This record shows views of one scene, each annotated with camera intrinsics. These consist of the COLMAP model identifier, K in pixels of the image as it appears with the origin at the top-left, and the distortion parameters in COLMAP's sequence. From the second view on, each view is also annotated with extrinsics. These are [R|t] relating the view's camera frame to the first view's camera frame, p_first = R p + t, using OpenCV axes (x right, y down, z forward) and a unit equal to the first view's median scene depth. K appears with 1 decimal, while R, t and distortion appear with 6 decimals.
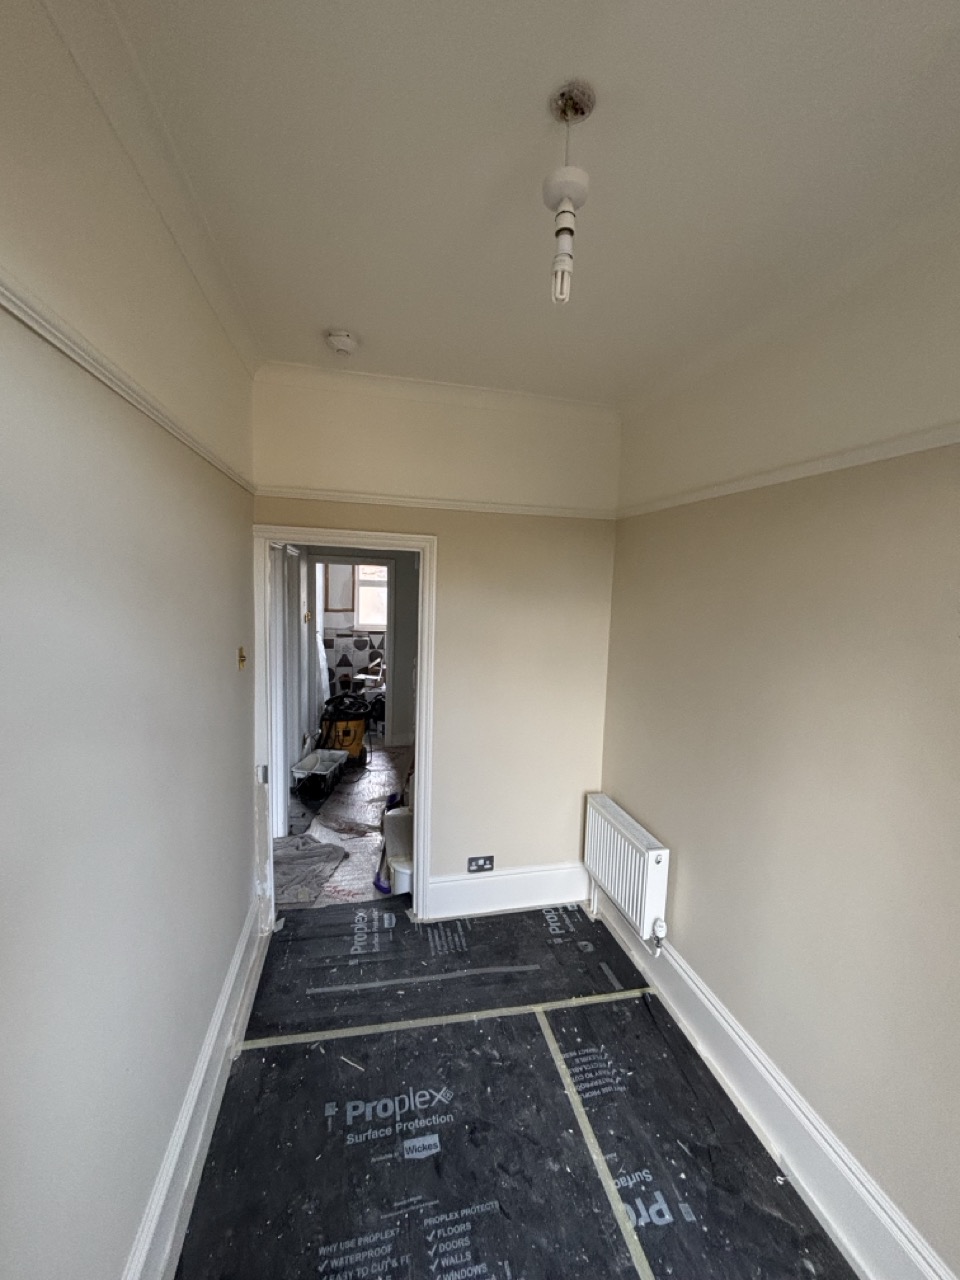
lens RADIAL K [[517.6, 0, 478.0], [0, 517.6, 640.0], [0, 0, 1]] dist [-0.000139, -0.000047]
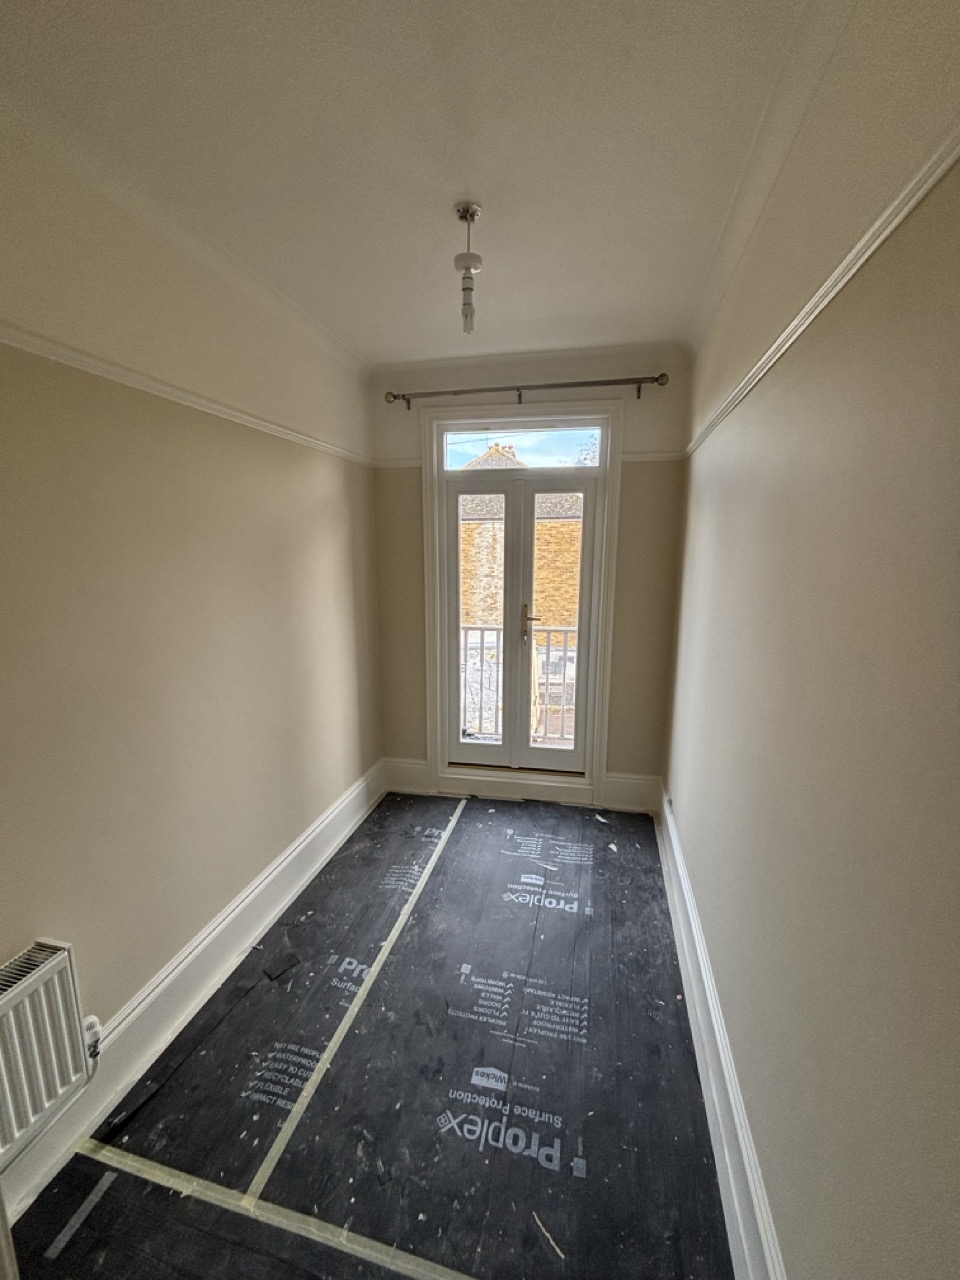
lens RADIAL K [[517.6, 0, 480.3], [0, 517.6, 640.2], [0, 0, 1]] dist [-0.000139, -0.000047]
pose [[-0.899256, -0.113593, 0.422417, -0.397236], [0.014909, 0.957173, 0.289132, -0.120194], [-0.437170, 0.266302, -0.859050, 1.555352]]
